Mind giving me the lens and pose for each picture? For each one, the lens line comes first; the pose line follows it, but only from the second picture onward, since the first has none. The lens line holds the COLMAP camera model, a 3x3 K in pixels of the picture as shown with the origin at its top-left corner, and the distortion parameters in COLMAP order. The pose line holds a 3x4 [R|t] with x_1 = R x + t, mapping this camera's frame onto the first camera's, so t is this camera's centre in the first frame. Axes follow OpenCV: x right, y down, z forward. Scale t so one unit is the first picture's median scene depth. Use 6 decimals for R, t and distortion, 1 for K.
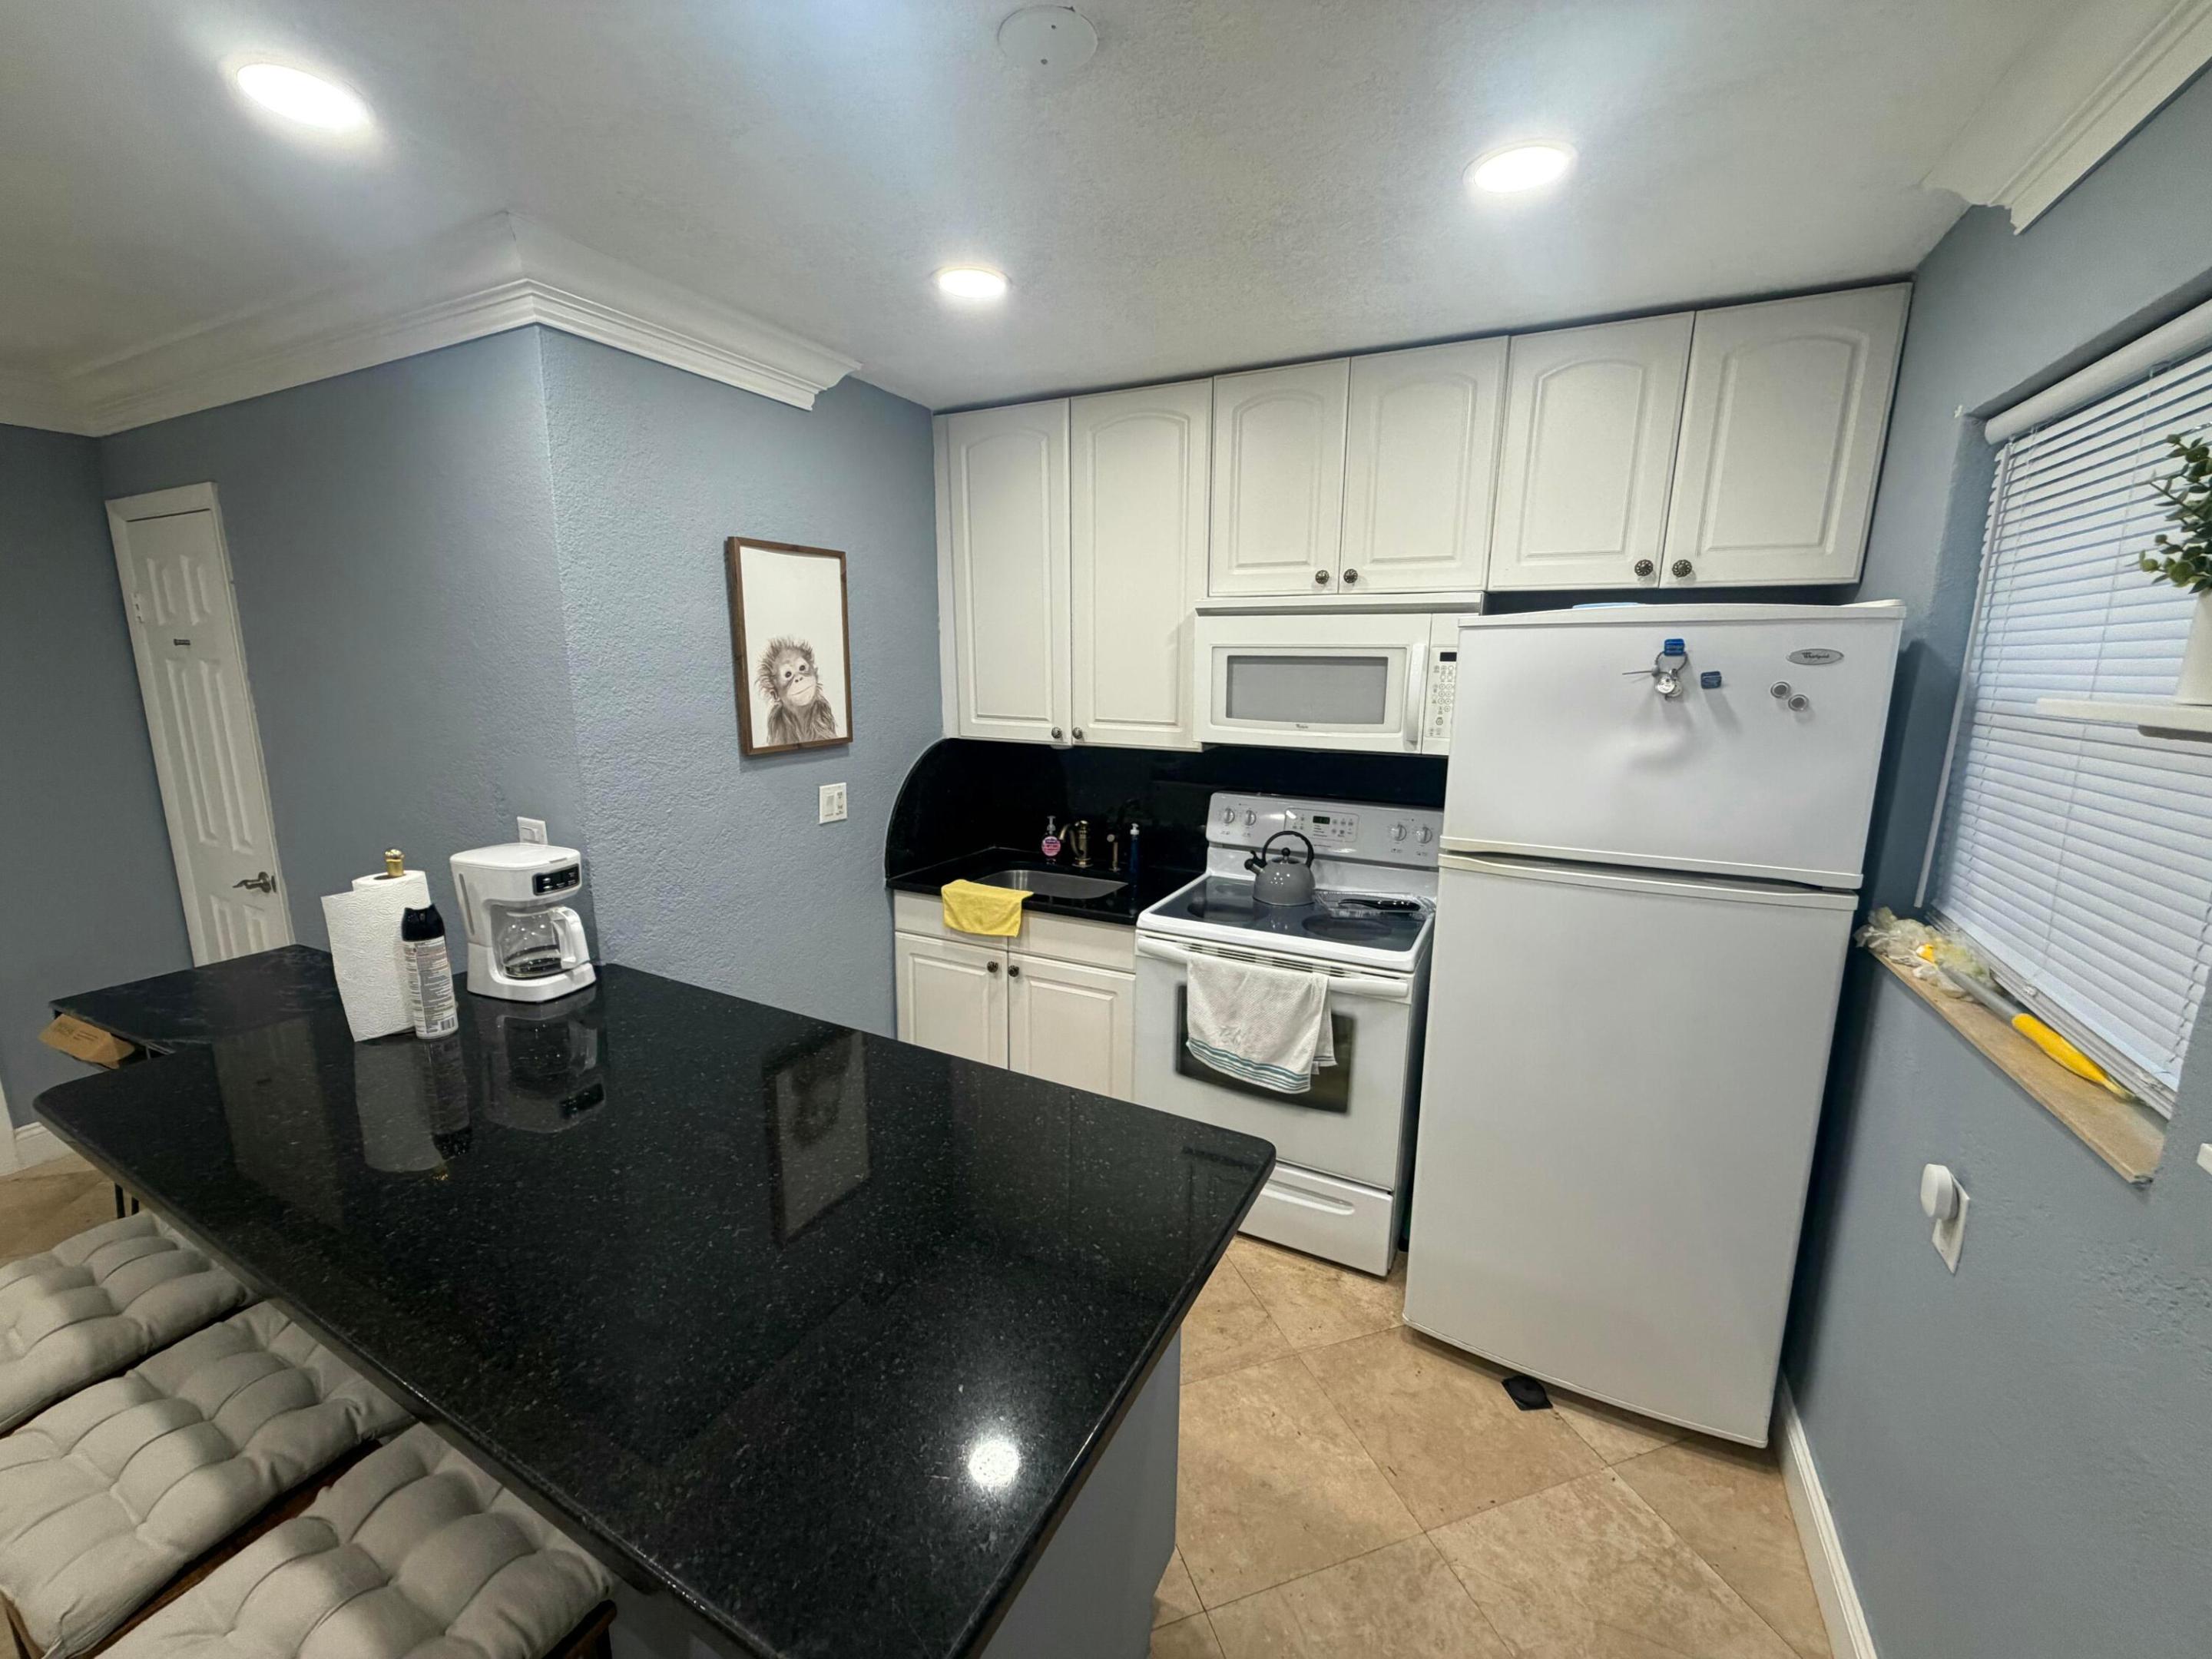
lens RADIAL K [[867.5, 0, 1101.7], [0, 867.5, 828.2], [0, 0, 1]] dist [-0.000728, -0.000035]
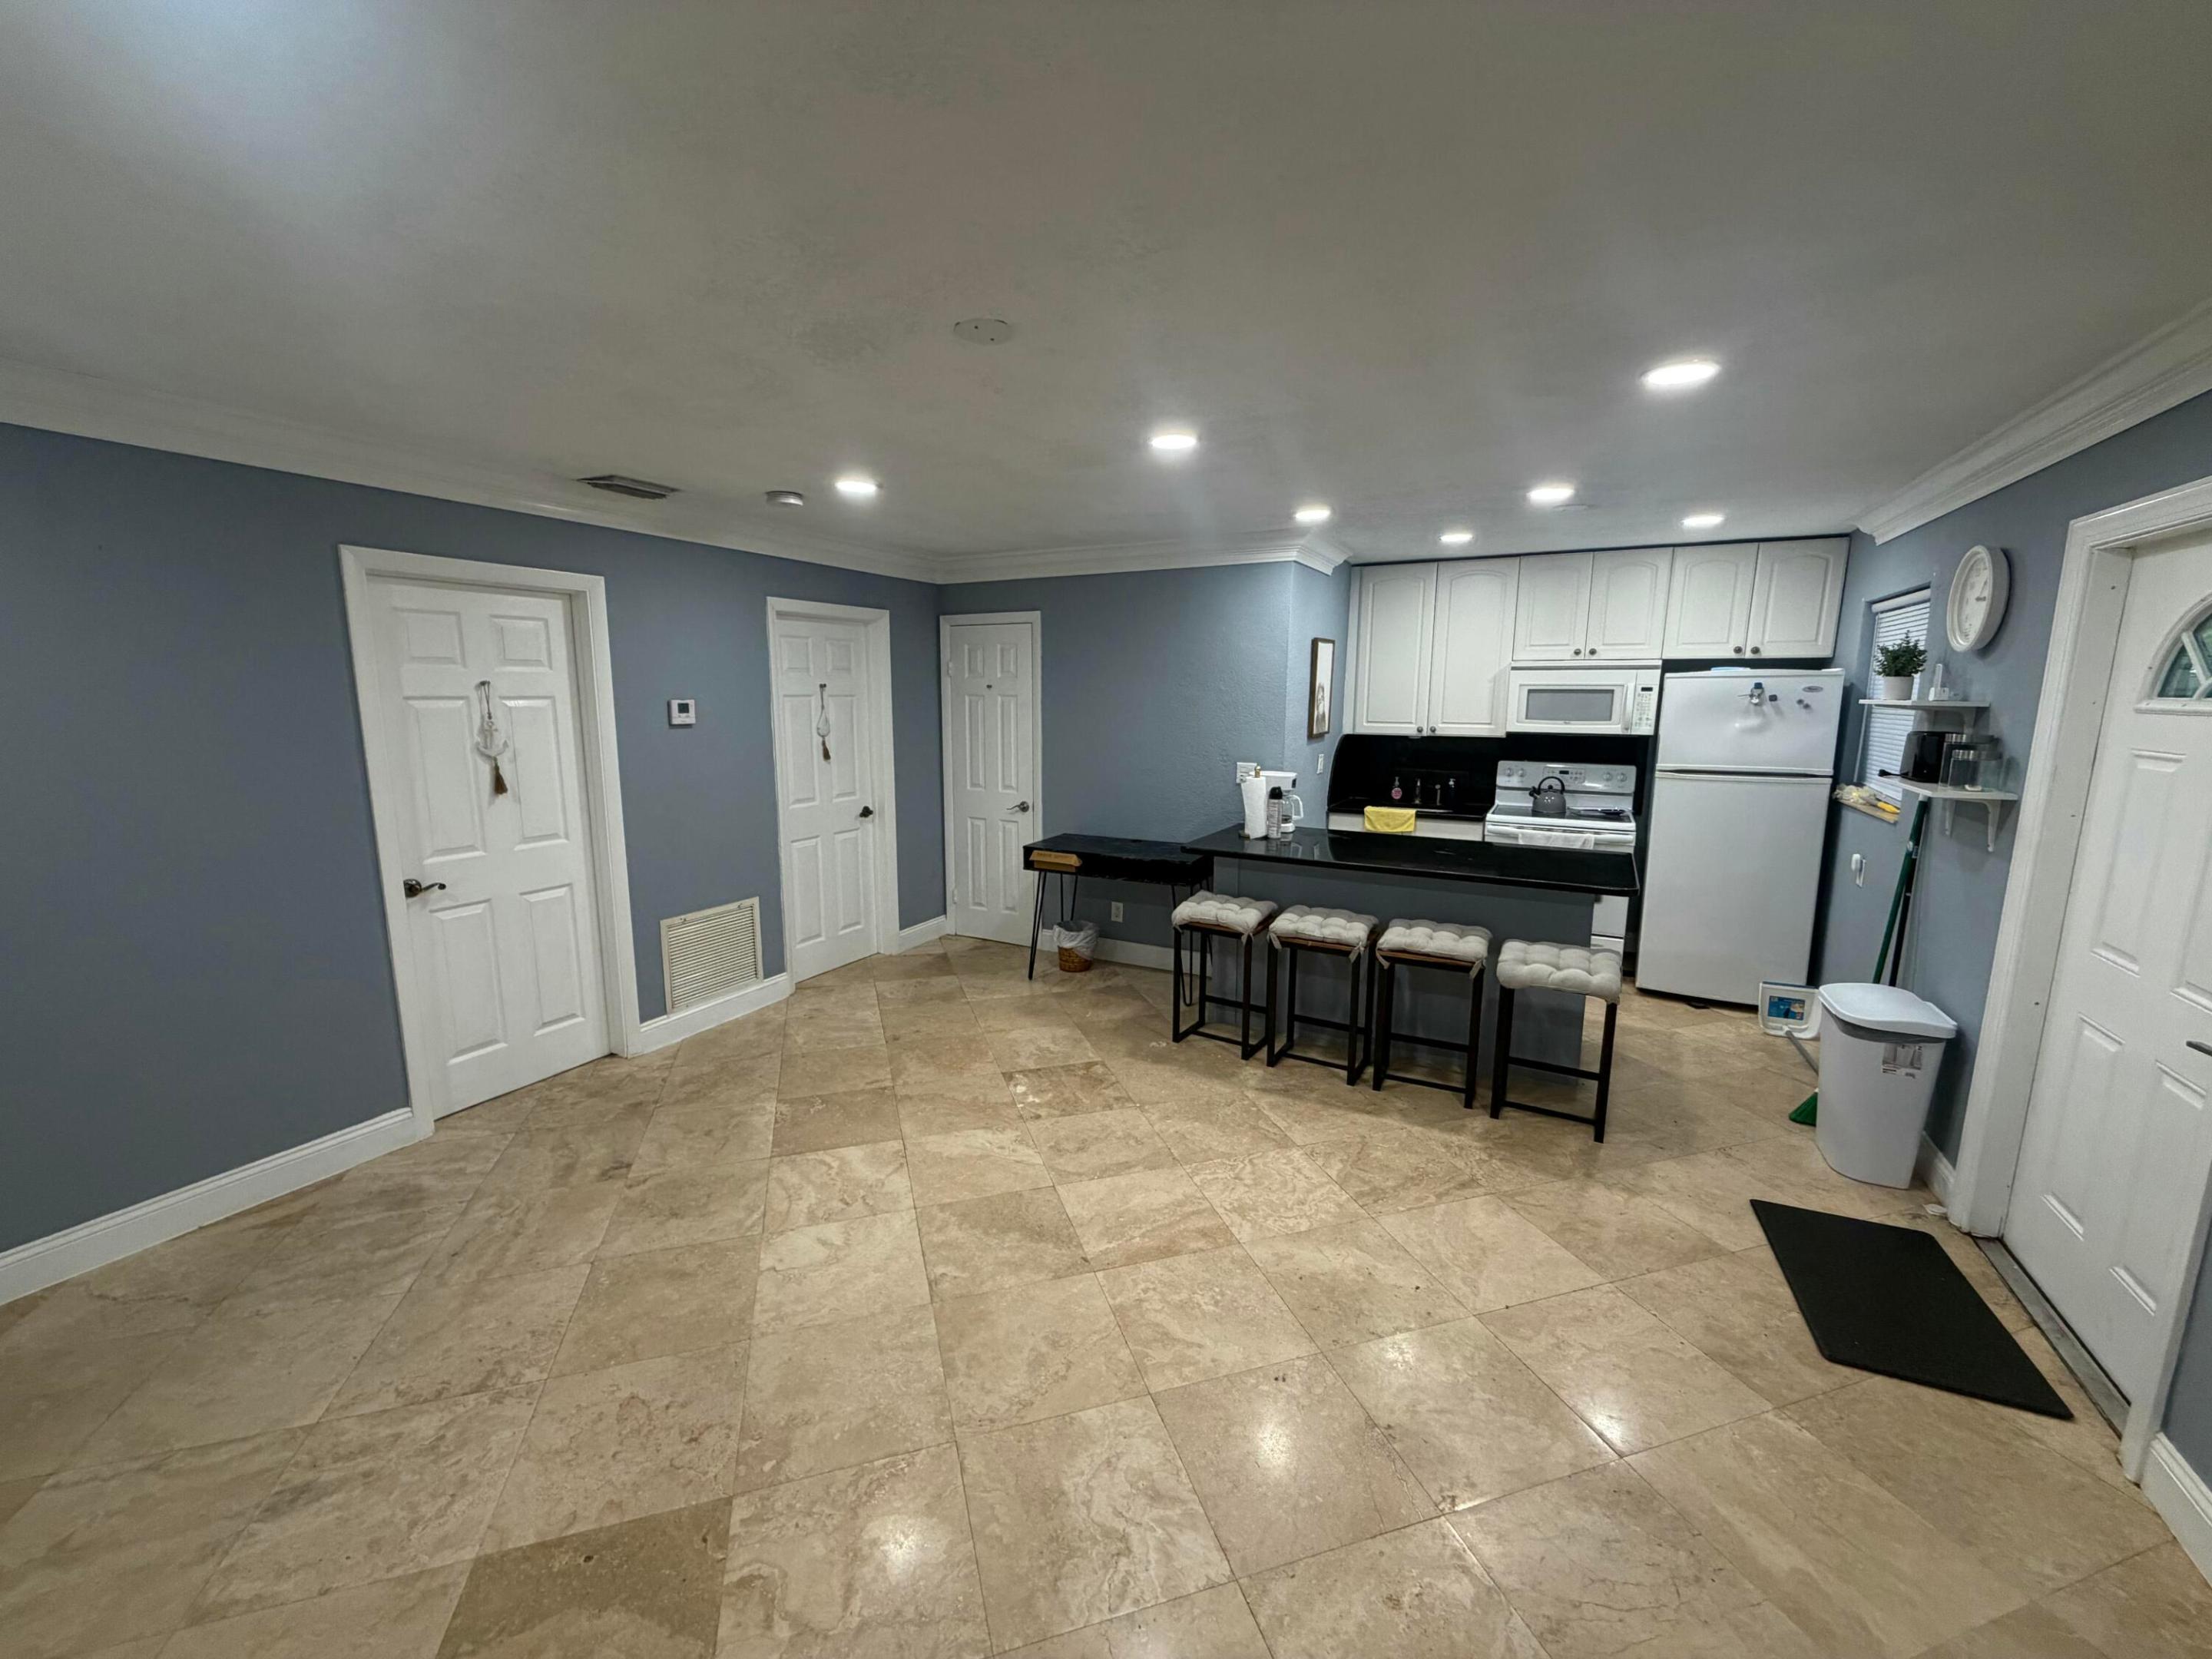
lens RADIAL K [[867.5, 0, 1100.2], [0, 867.5, 828.3], [0, 0, 1]] dist [-0.000728, -0.000035]
pose [[0.999768, -0.003335, -0.021299, -0.955834], [0.002615, 0.999426, -0.033766, 0.228898], [0.021400, 0.033703, 0.999203, -1.235109]]
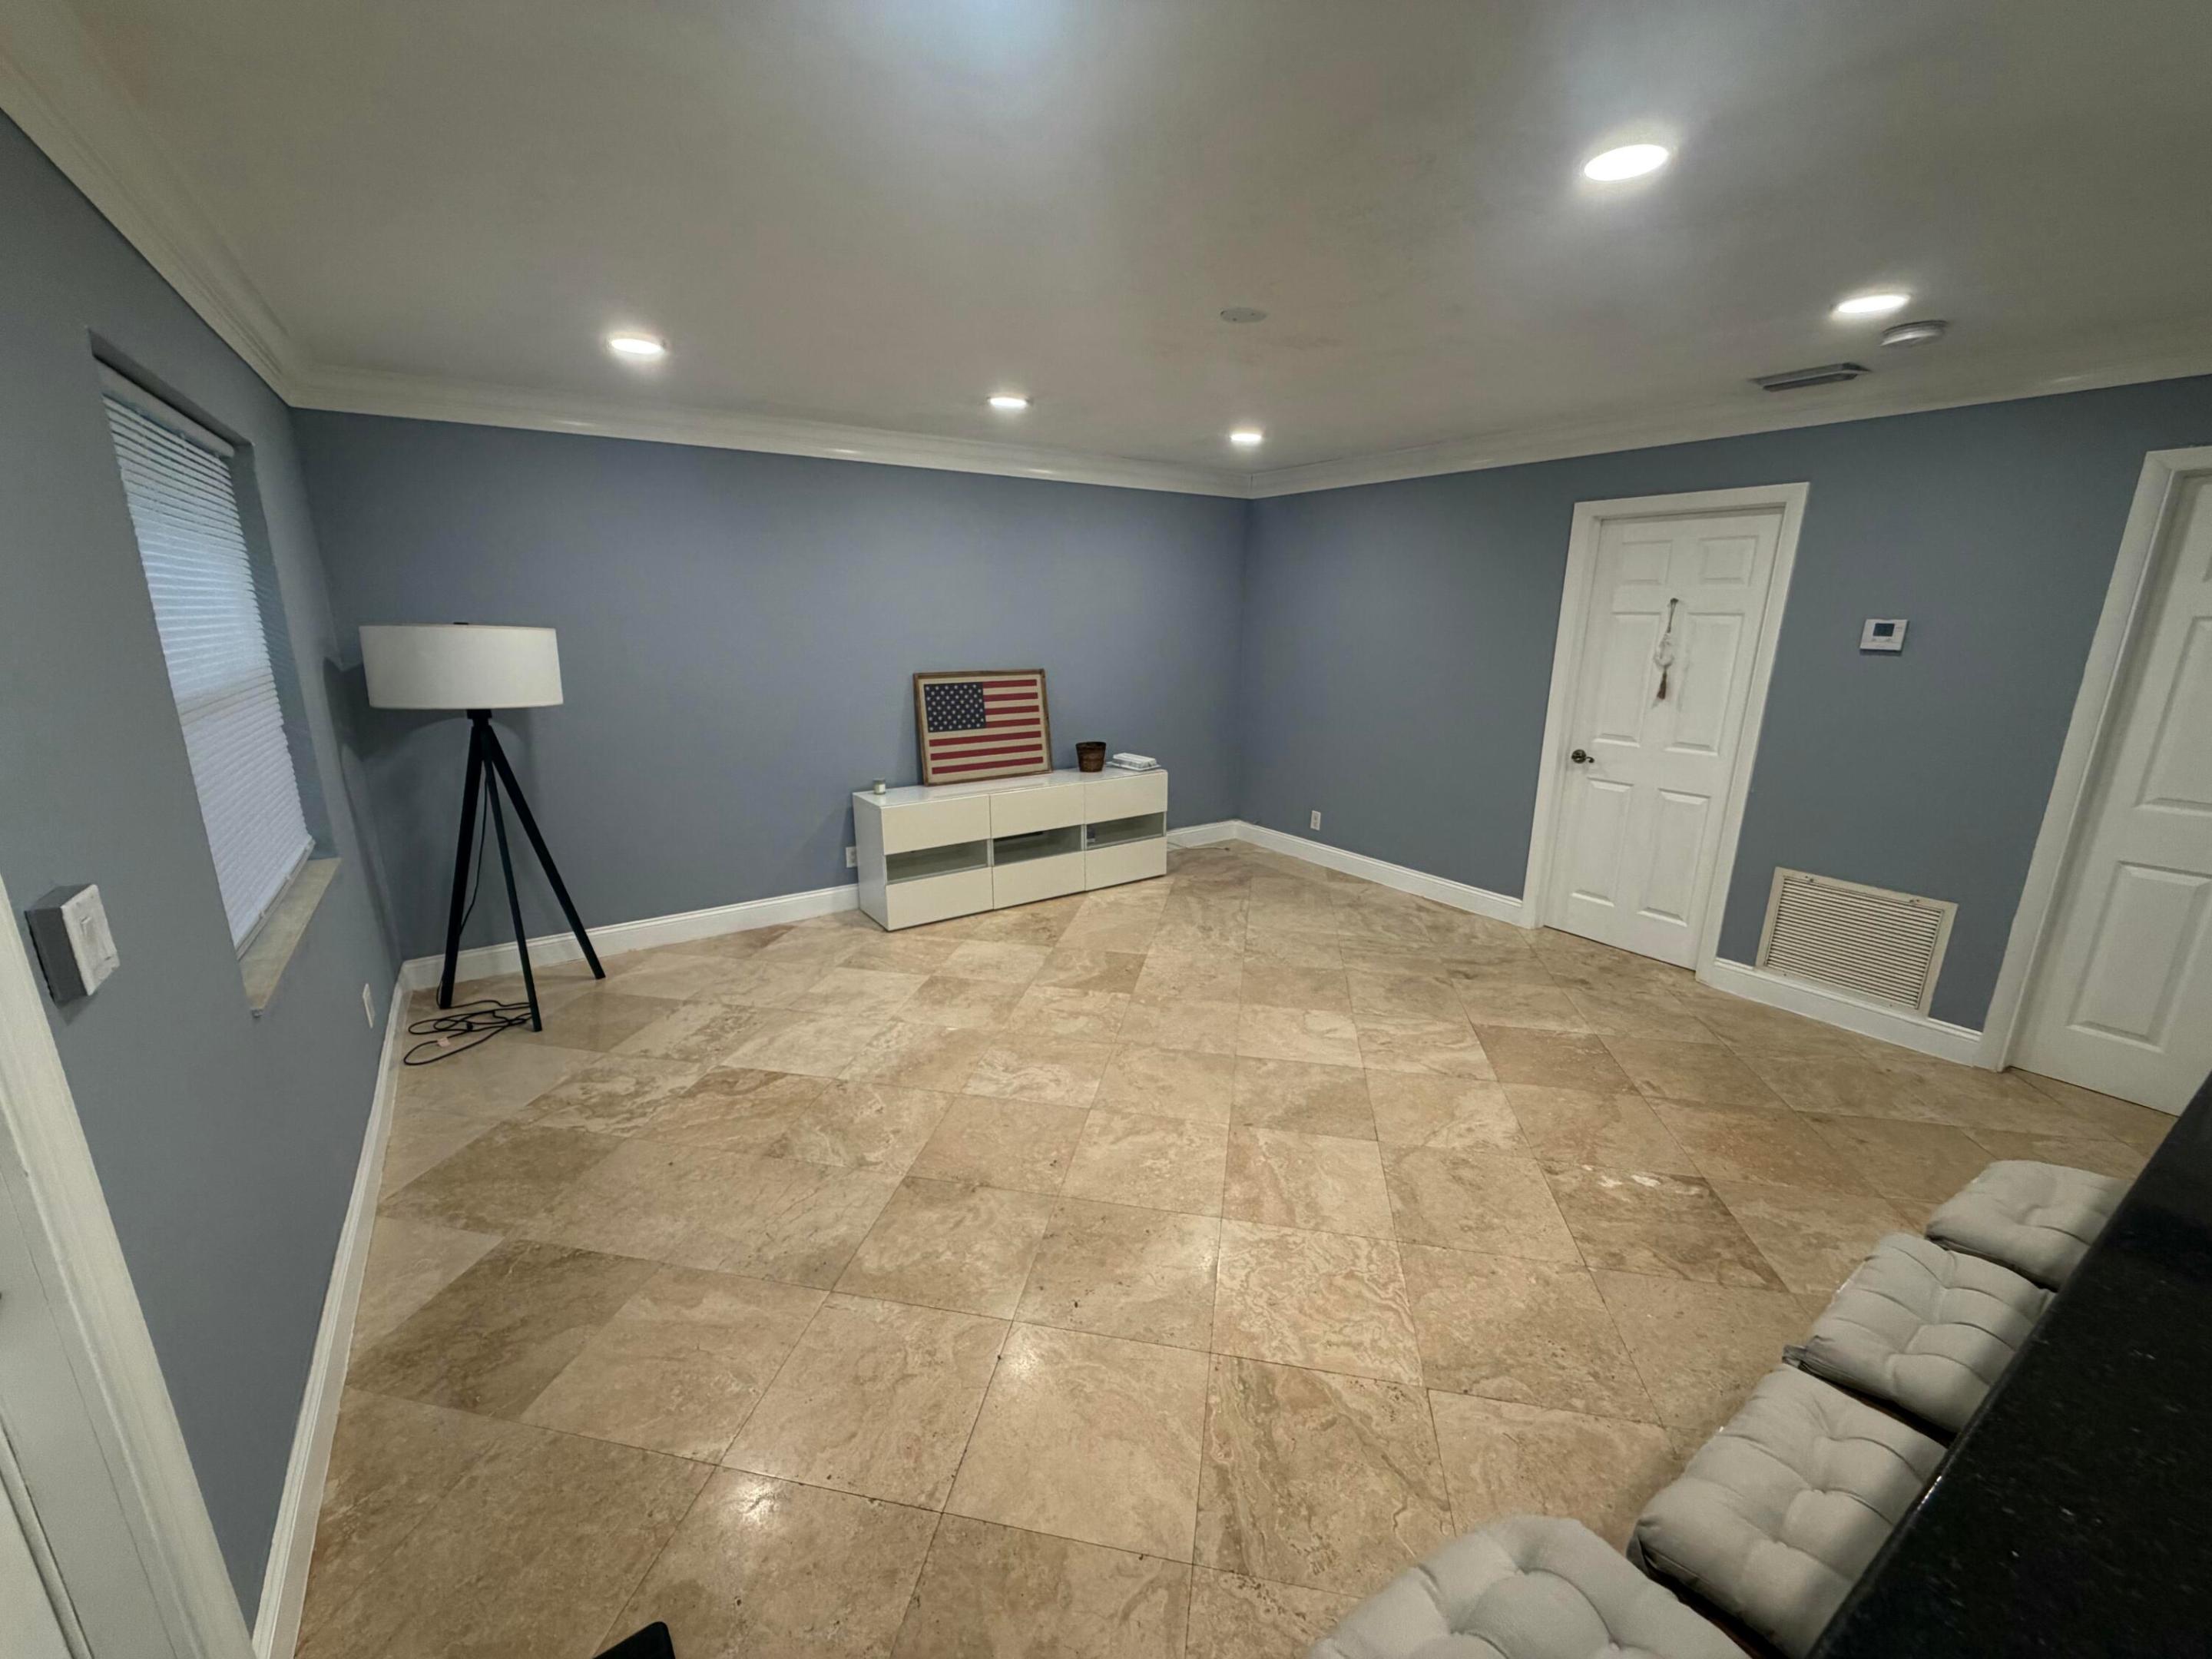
lens RADIAL K [[867.5, 0, 1101.4], [0, 867.5, 833.5], [0, 0, 1]] dist [-0.000728, -0.000035]
pose [[-0.475618, 0.210068, -0.854200, 0.734534], [-0.177309, 0.928241, 0.327002, -0.160655], [0.861597, 0.306985, -0.404242, 0.946874]]
